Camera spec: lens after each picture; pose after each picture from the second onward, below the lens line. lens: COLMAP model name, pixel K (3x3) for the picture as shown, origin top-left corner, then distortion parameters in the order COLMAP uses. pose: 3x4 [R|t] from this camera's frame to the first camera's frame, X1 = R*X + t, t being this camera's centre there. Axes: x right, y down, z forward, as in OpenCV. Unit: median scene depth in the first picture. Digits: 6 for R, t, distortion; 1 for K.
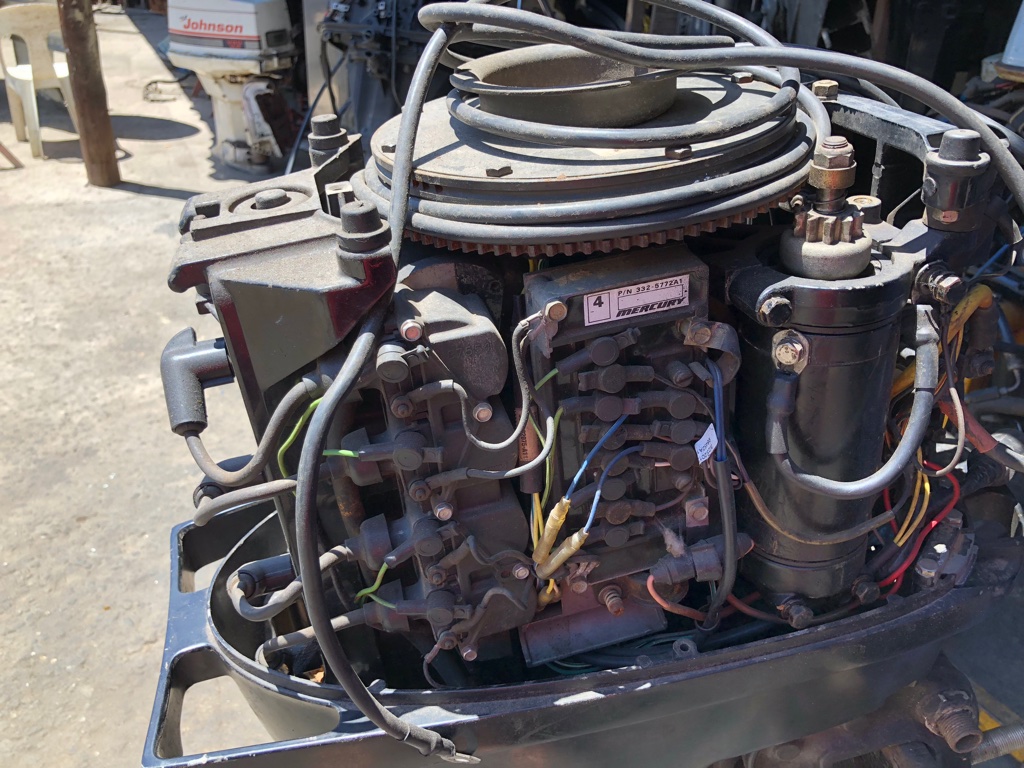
lens RADIAL K [[842.5, 0, 512.0], [0, 842.5, 384.0], [0, 0, 1]] dist [0.046664, -0.064980]
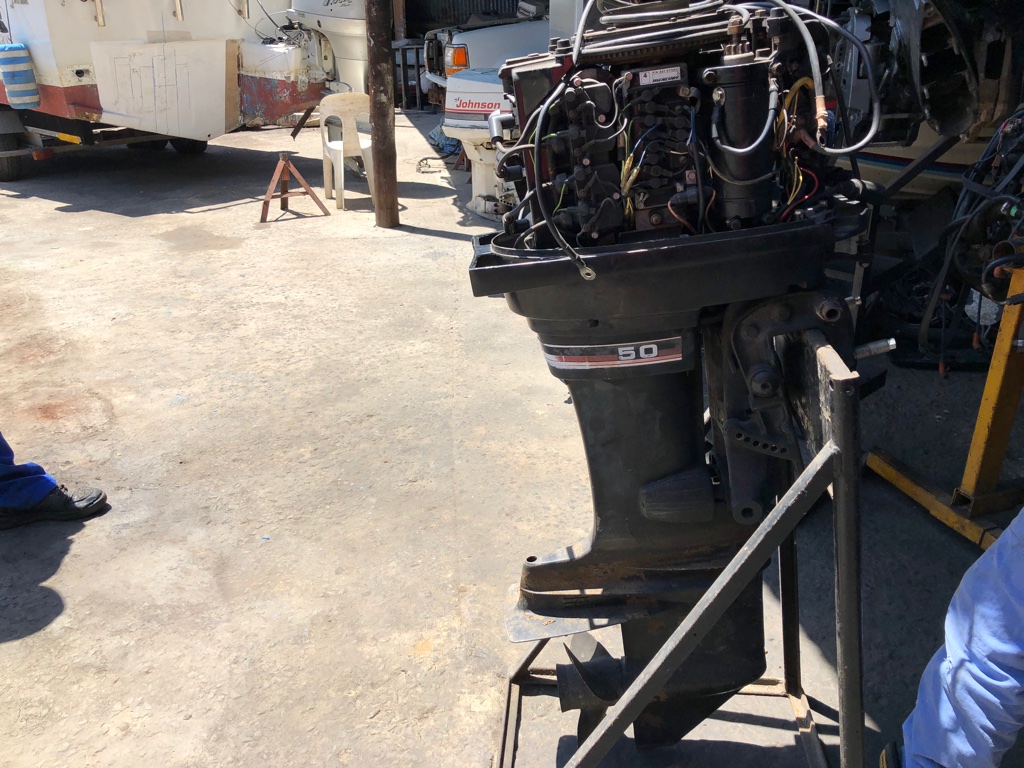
lens RADIAL K [[842.5, 0, 512.0], [0, 842.5, 384.0], [0, 0, 1]] dist [0.046664, -0.064980]
pose [[0.965748, 0.053372, -0.253932, 0.079740], [-0.081232, 0.991613, -0.100519, 0.221697], [0.246438, 0.117703, 0.961985, -0.304115]]
